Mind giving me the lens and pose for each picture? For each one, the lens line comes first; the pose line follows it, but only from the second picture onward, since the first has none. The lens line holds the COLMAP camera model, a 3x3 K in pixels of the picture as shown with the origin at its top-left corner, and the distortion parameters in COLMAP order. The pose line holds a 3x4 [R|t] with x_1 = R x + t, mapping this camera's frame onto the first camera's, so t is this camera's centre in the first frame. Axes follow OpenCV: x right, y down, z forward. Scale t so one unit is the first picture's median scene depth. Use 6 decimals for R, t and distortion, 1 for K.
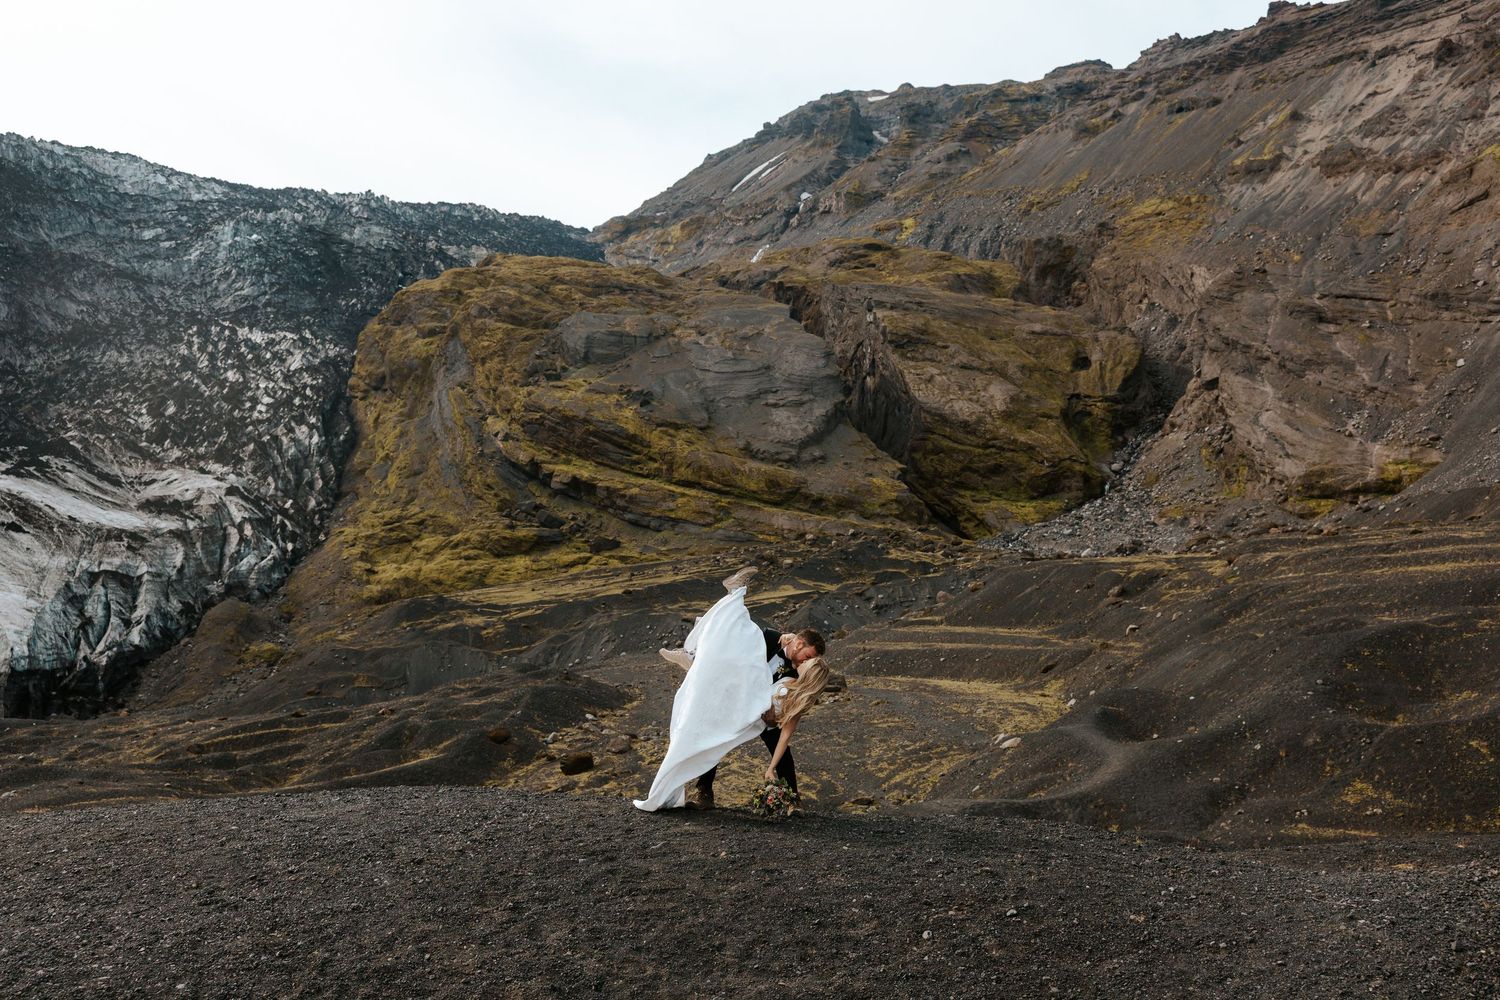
lens RADIAL K [[1363.4, 0, 757.9], [0, 1363.4, 521.5], [0, 0, 1]] dist [-0.004338, 0.018810]
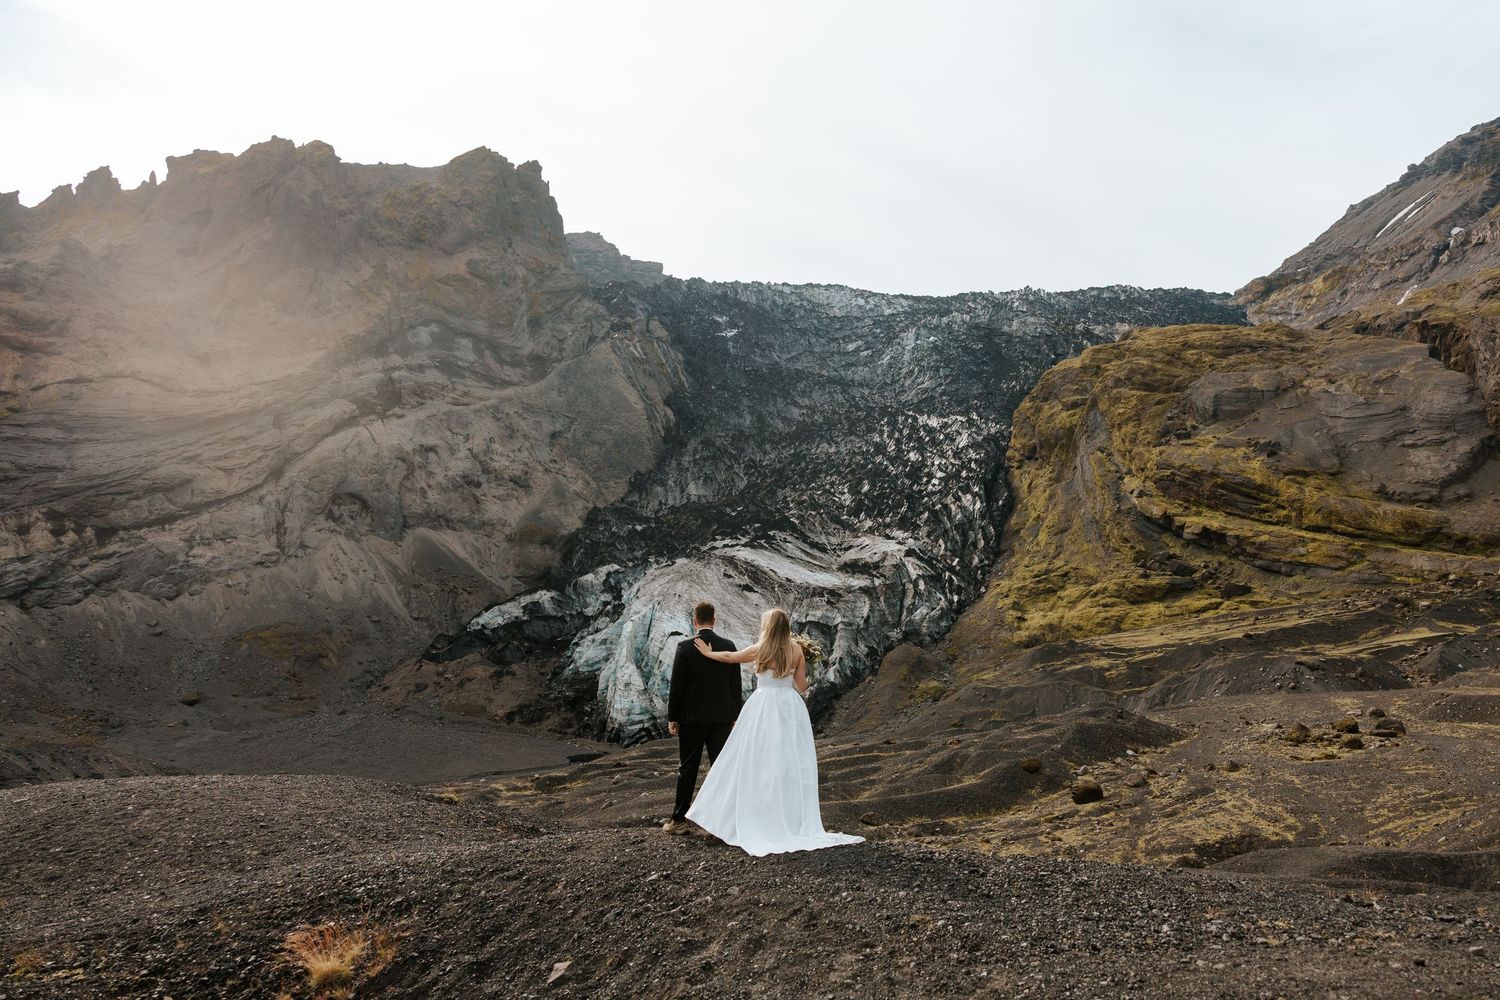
lens RADIAL K [[1225.9, 0, 794.7], [0, 1225.9, 481.1], [0, 0, 1]] dist [0.009401, -0.006374]
pose [[0.885125, -0.065384, -0.460738, 0.024025], [0.031288, 0.996201, -0.081265, -0.000622], [0.464301, 0.057514, 0.883808, -0.002391]]
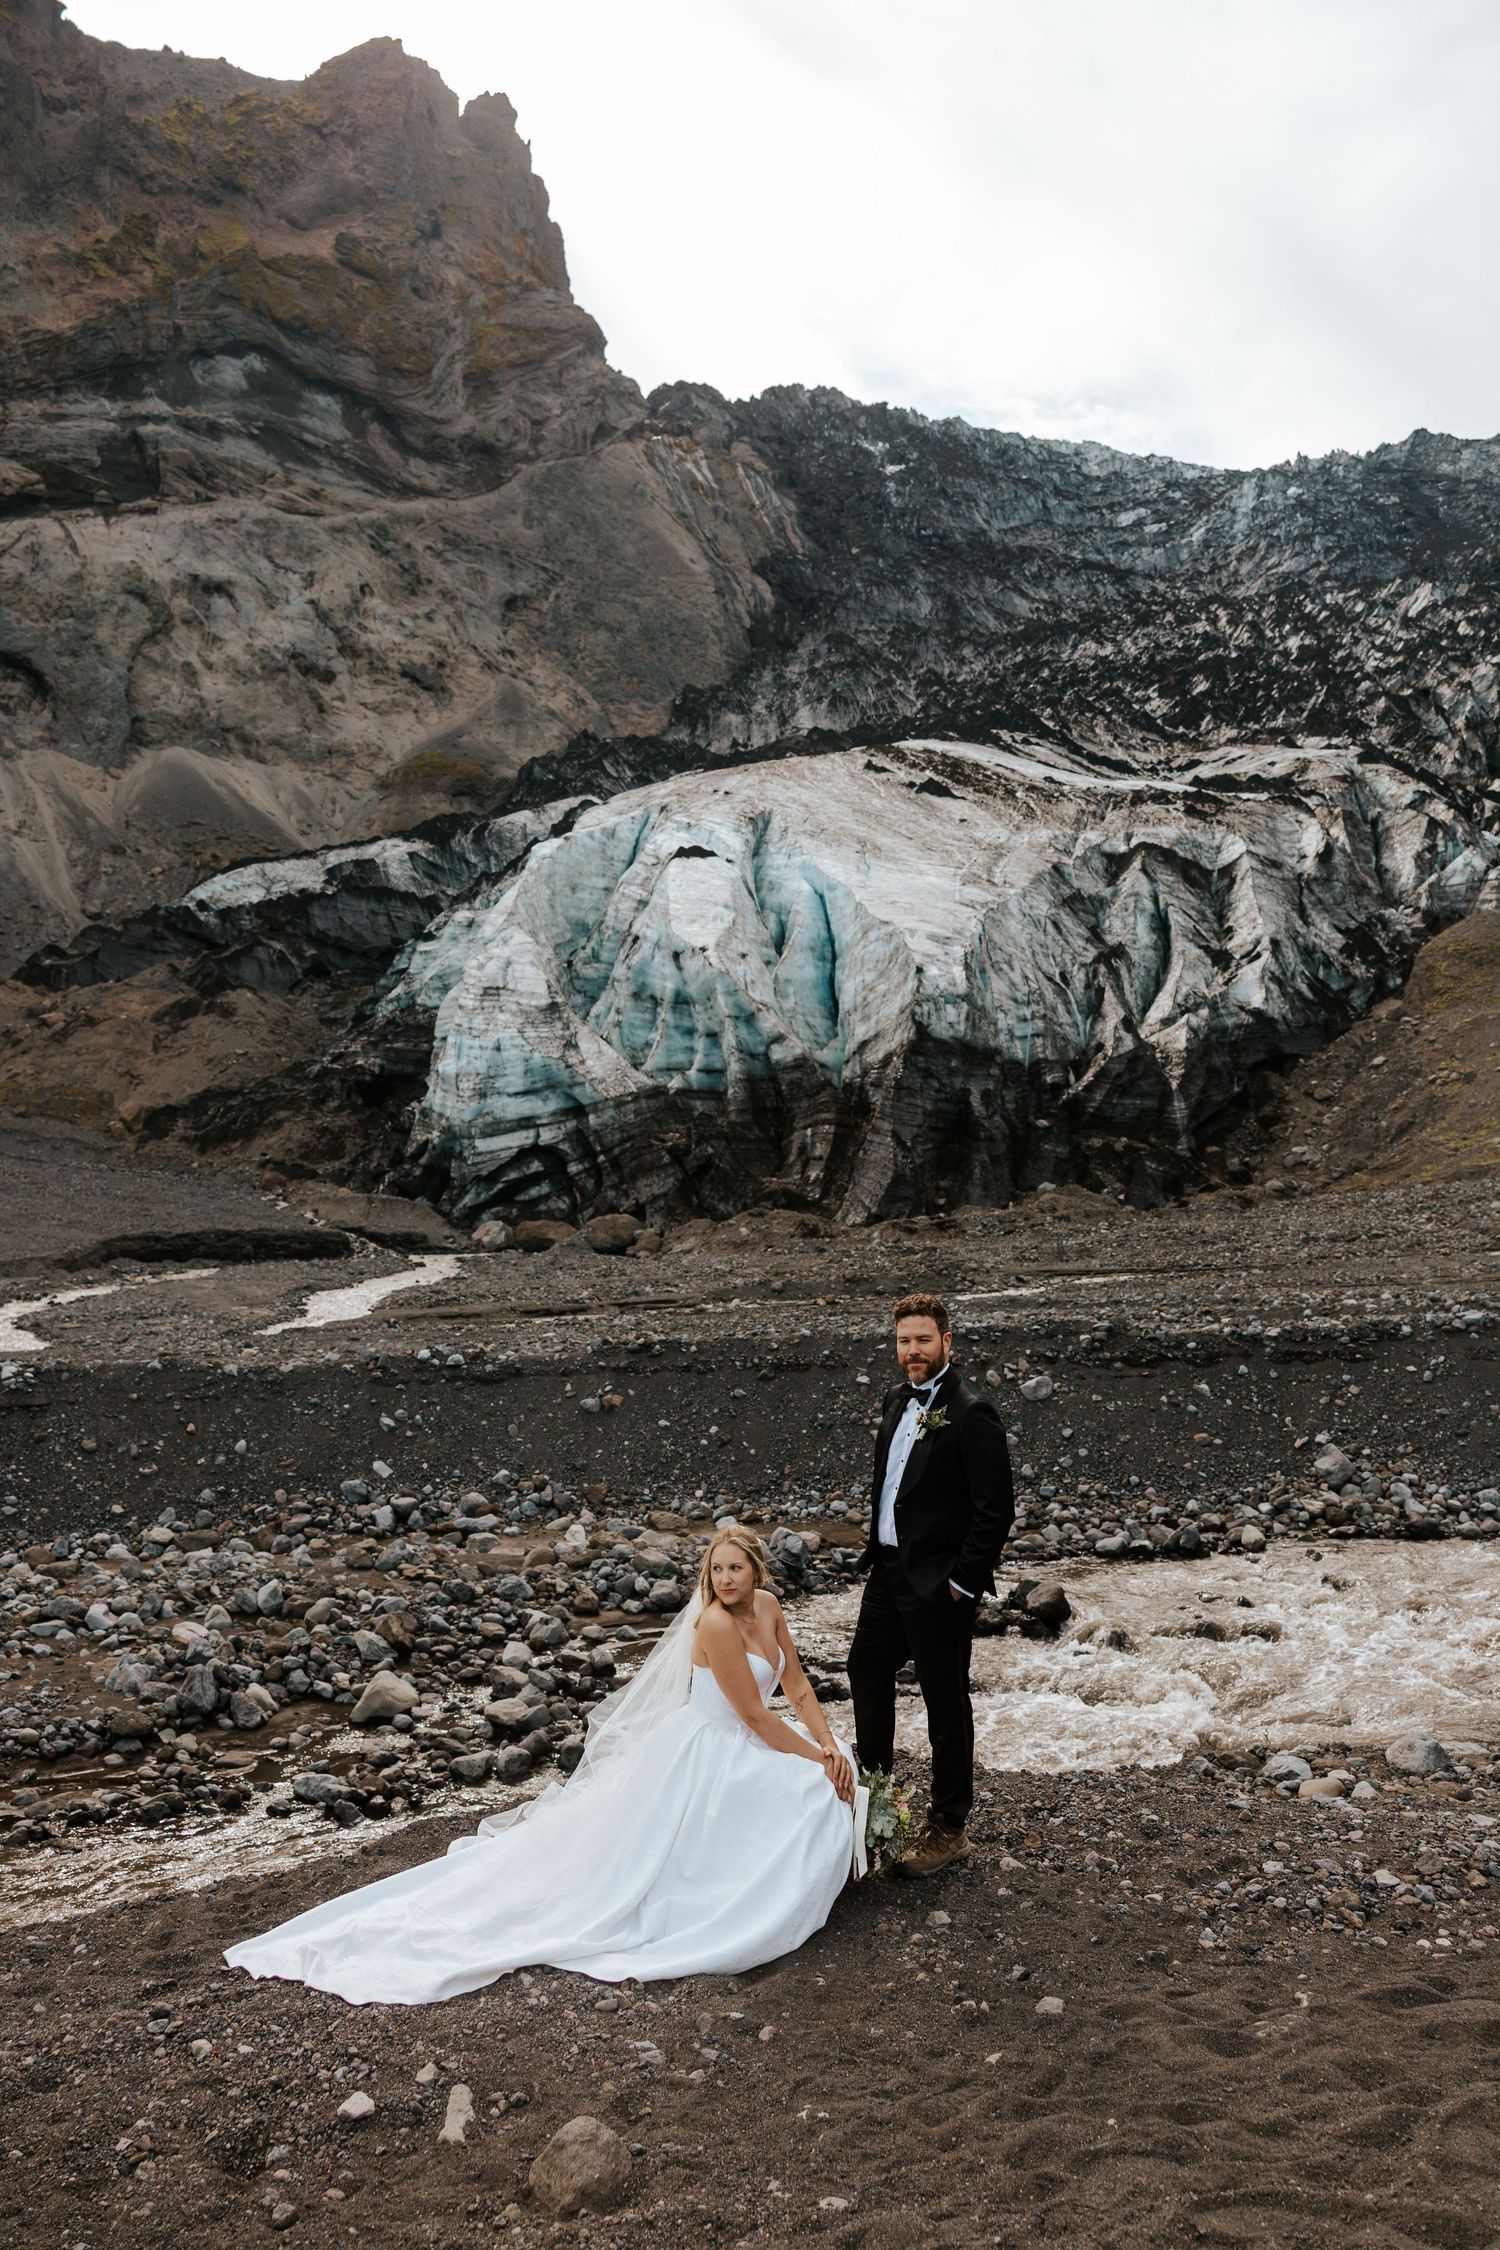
lens RADIAL K [[1792.5, 0, 736.8], [0, 1792.5, 1115.8], [0, 0, 1]] dist [0.009539, 0.007340]
pose [[0.815421, 0.009870, -0.578785, -0.206518], [0.014882, 0.999167, 0.038005, 0.065713], [0.578677, -0.039604, 0.814594, 0.385099]]
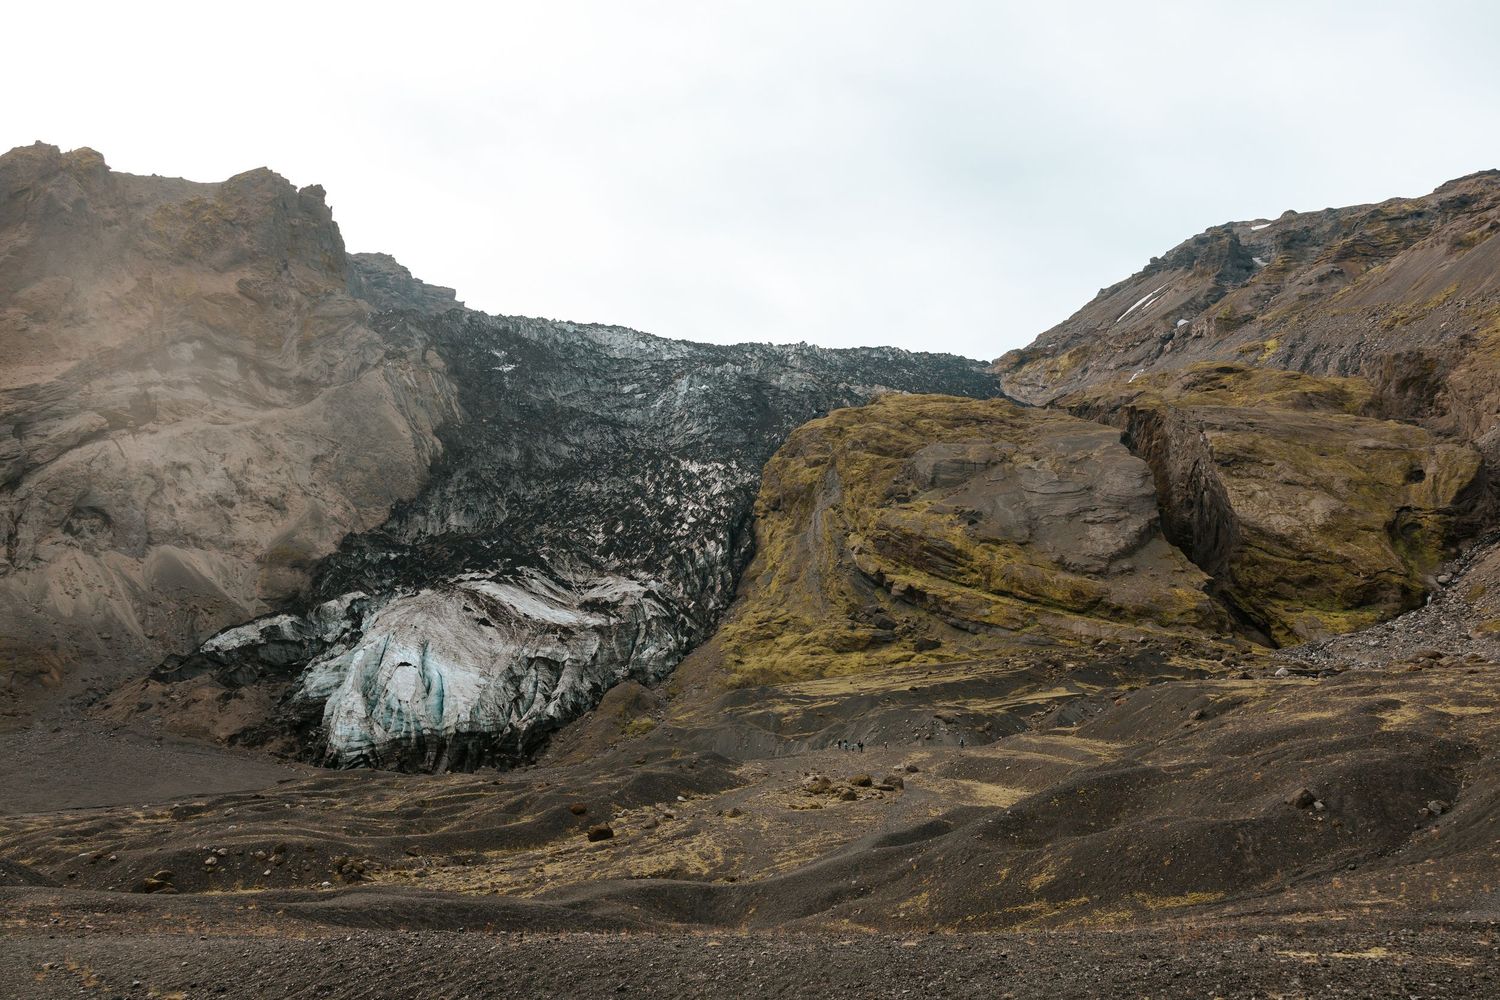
lens RADIAL K [[1195.0, 0, 749.4], [0, 1195.0, 495.0], [0, 0, 1]] dist [0.009539, 0.007340]
pose [[0.941915, -0.018443, -0.335346, 0.075158], [-0.014504, 0.995326, -0.095480, -0.008979], [0.335539, 0.094798, 0.937244, -0.020966]]
